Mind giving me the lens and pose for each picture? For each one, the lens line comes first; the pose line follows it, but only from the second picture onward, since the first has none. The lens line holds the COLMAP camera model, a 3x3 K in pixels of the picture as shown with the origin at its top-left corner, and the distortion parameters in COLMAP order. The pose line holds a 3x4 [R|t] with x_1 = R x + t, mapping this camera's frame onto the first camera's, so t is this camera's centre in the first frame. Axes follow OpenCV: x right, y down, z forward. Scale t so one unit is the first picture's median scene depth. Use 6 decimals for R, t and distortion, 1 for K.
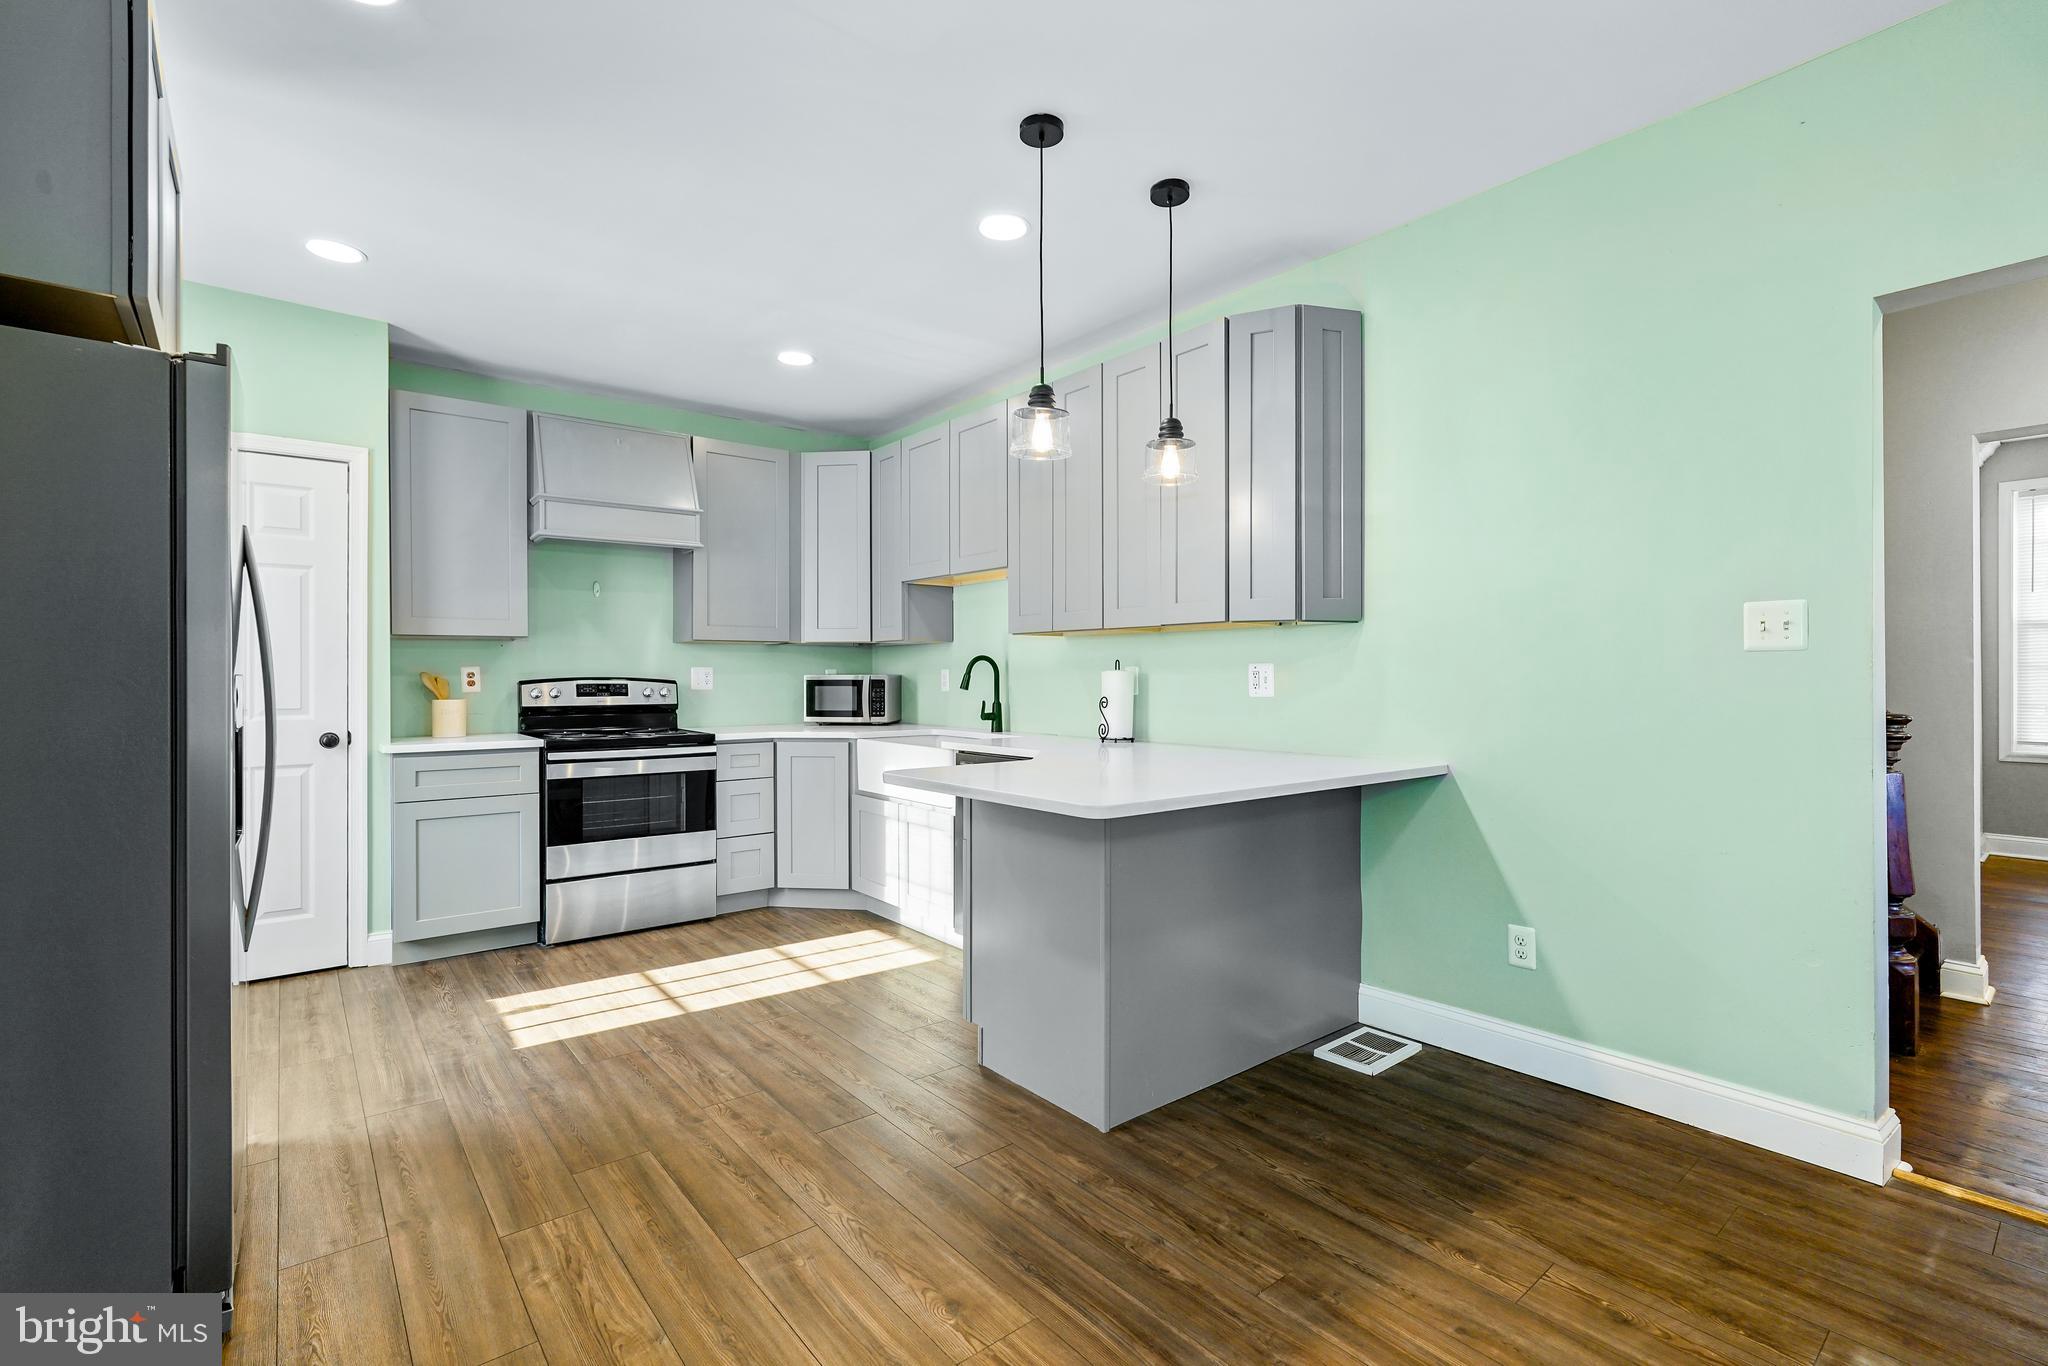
lens RADIAL K [[921.9, 0, 1049.3], [0, 921.9, 673.7], [0, 0, 1]] dist [-0.006249, 0.000217]
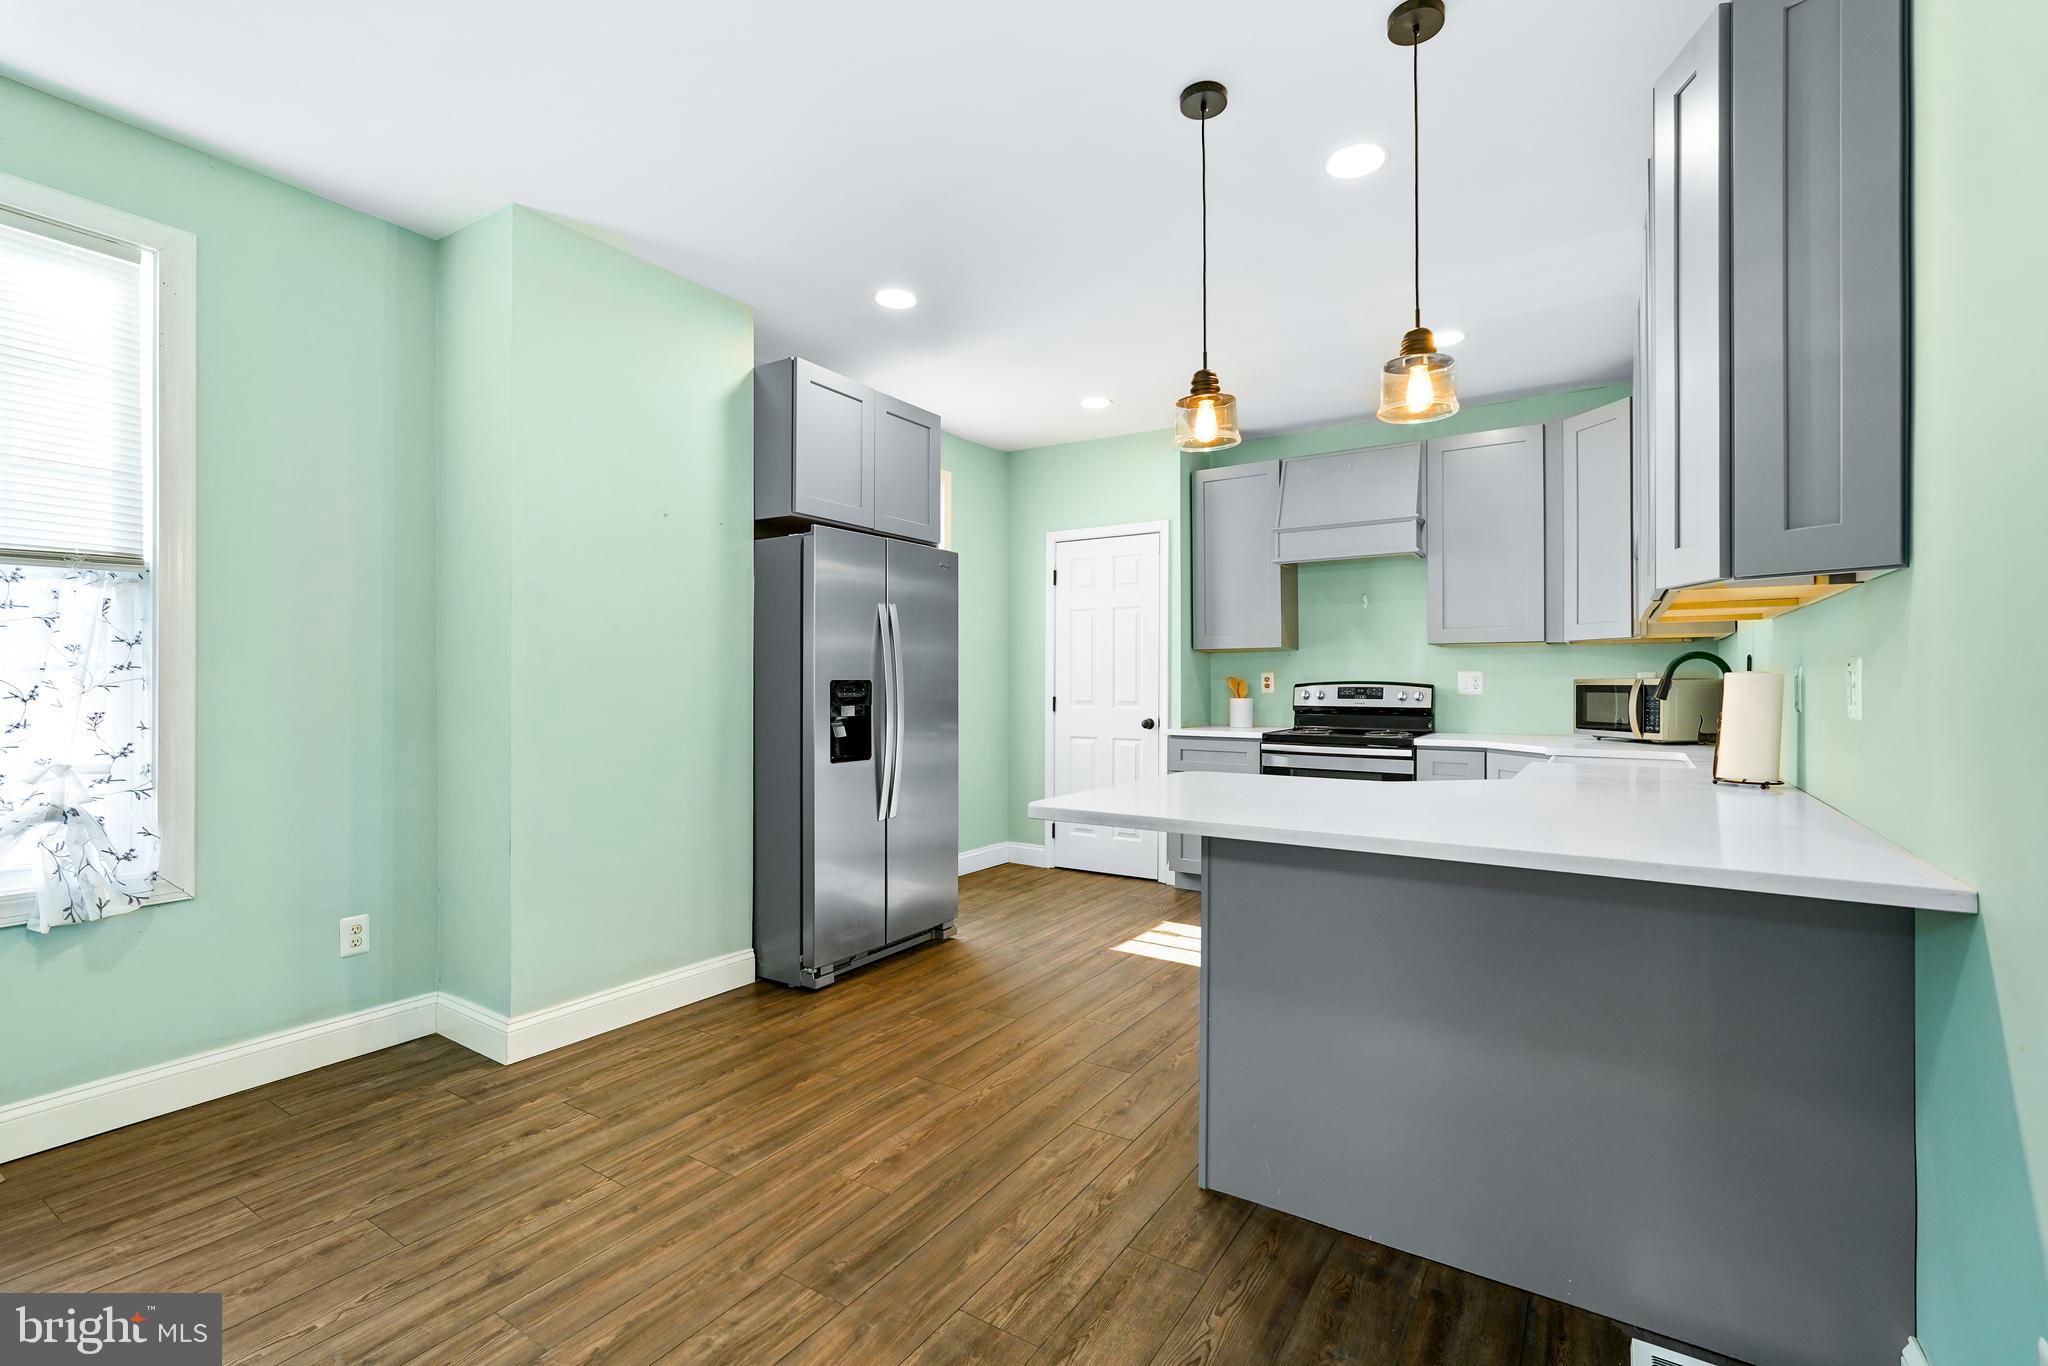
lens RADIAL K [[927.2, 0, 1021.4], [0, 927.2, 676.3], [0, 0, 1]] dist [-0.010868, 0.007219]
pose [[0.288180, -0.003530, -0.957570, 0.647182], [0.001447, 0.999994, -0.003250, 0.001296], [0.957575, -0.000449, 0.288183, 0.422332]]
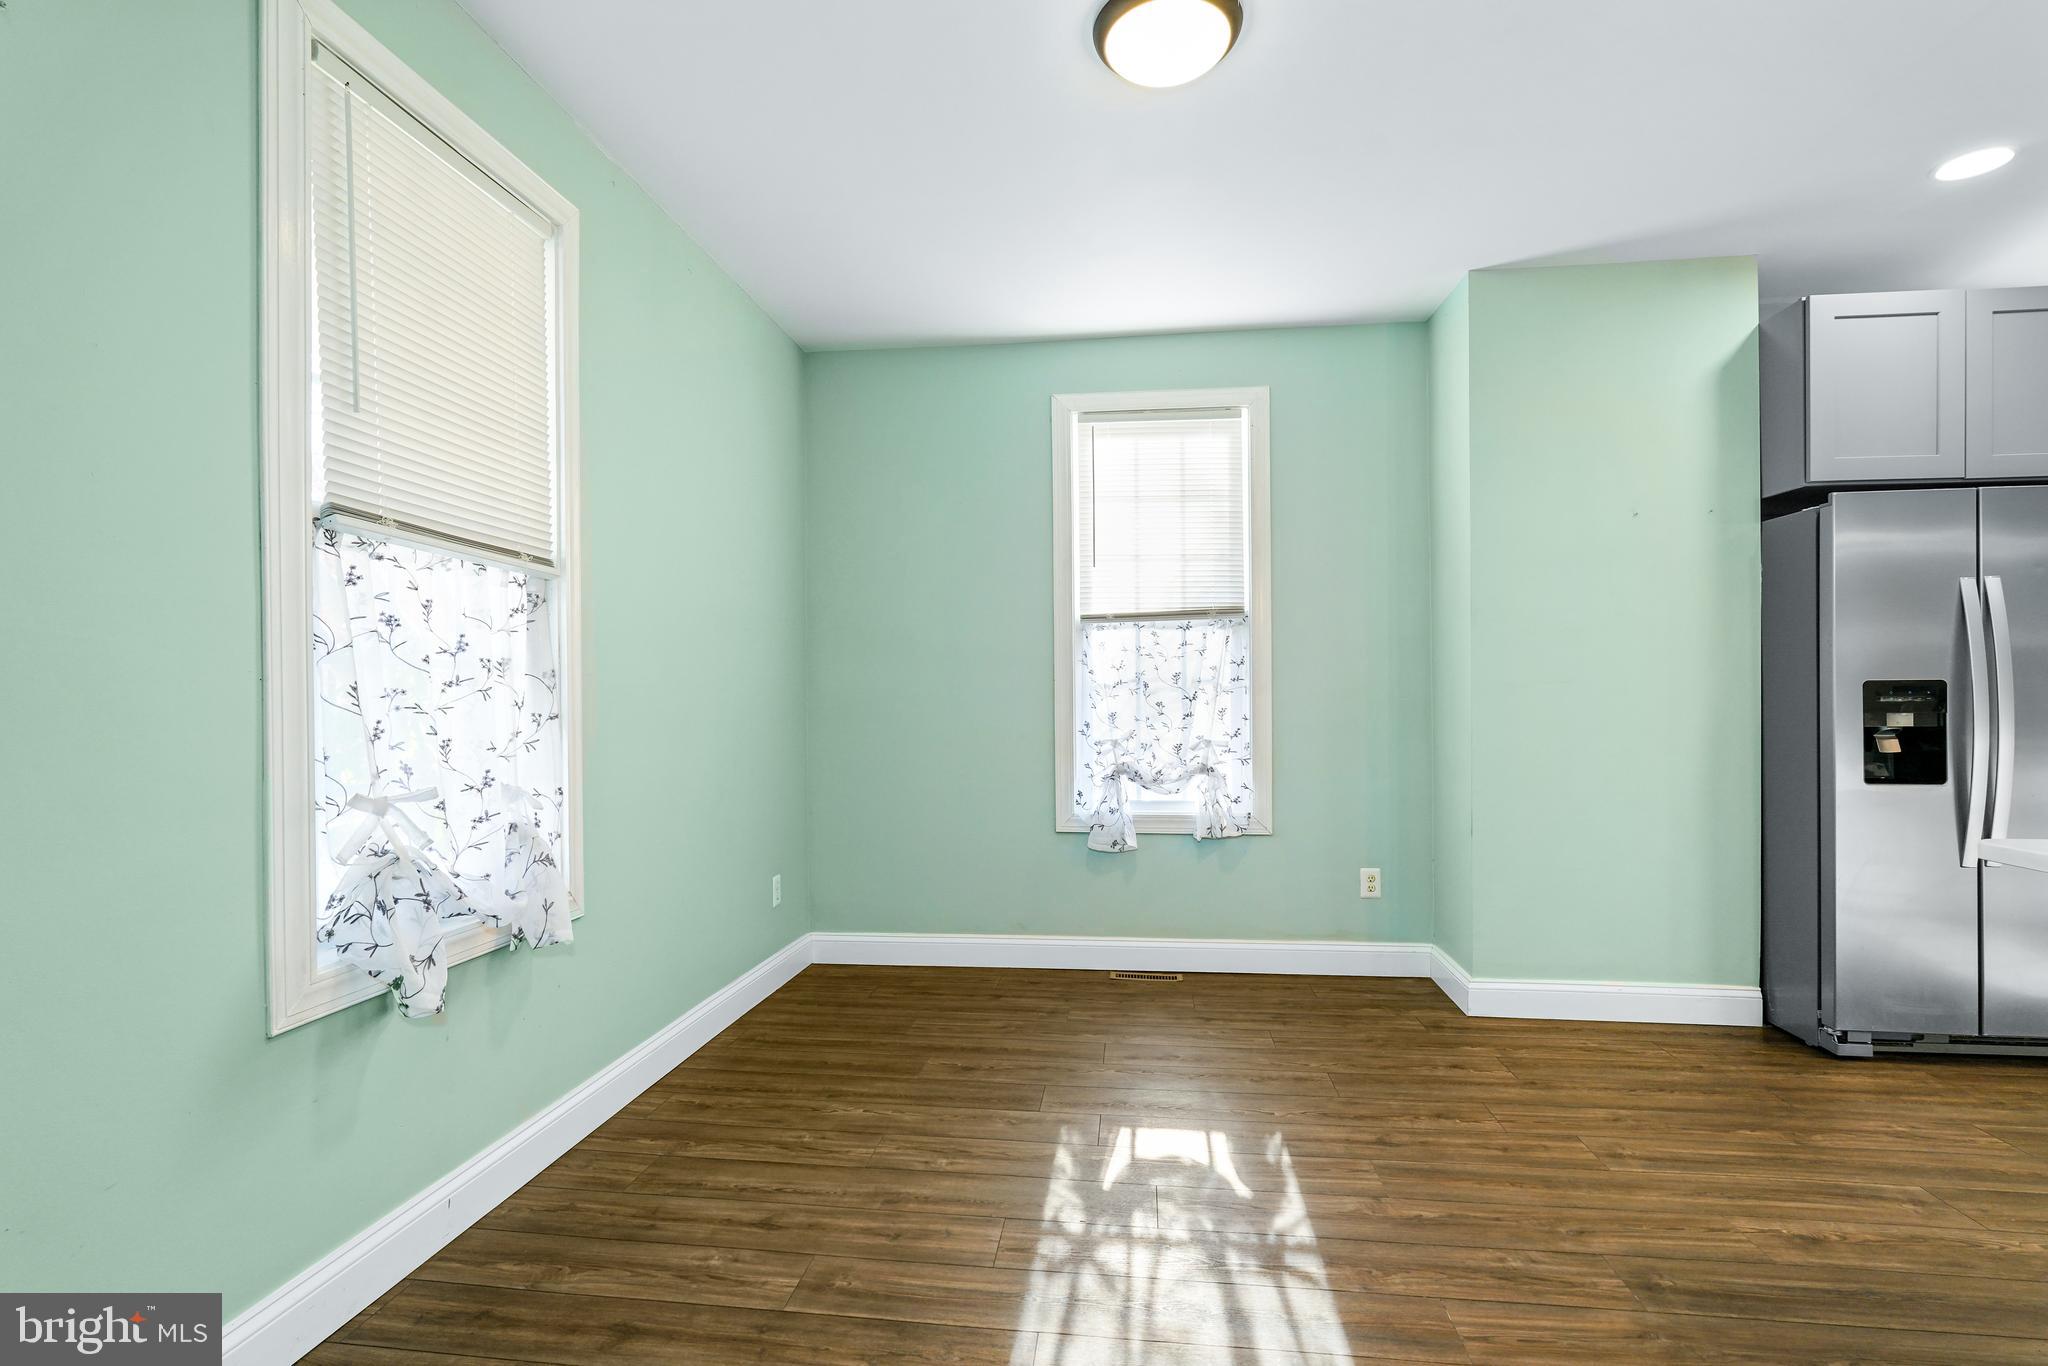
lens RADIAL K [[956.4, 0, 1024.0], [0, 956.4, 683.0], [0, 0, 1]] dist [0.004166, 0.001080]
pose [[-0.729053, 0.000712, -0.684456, 0.744724], [0.011216, 0.999878, -0.010908, 0.005080], [0.684365, -0.015629, -0.728972, 0.643250]]
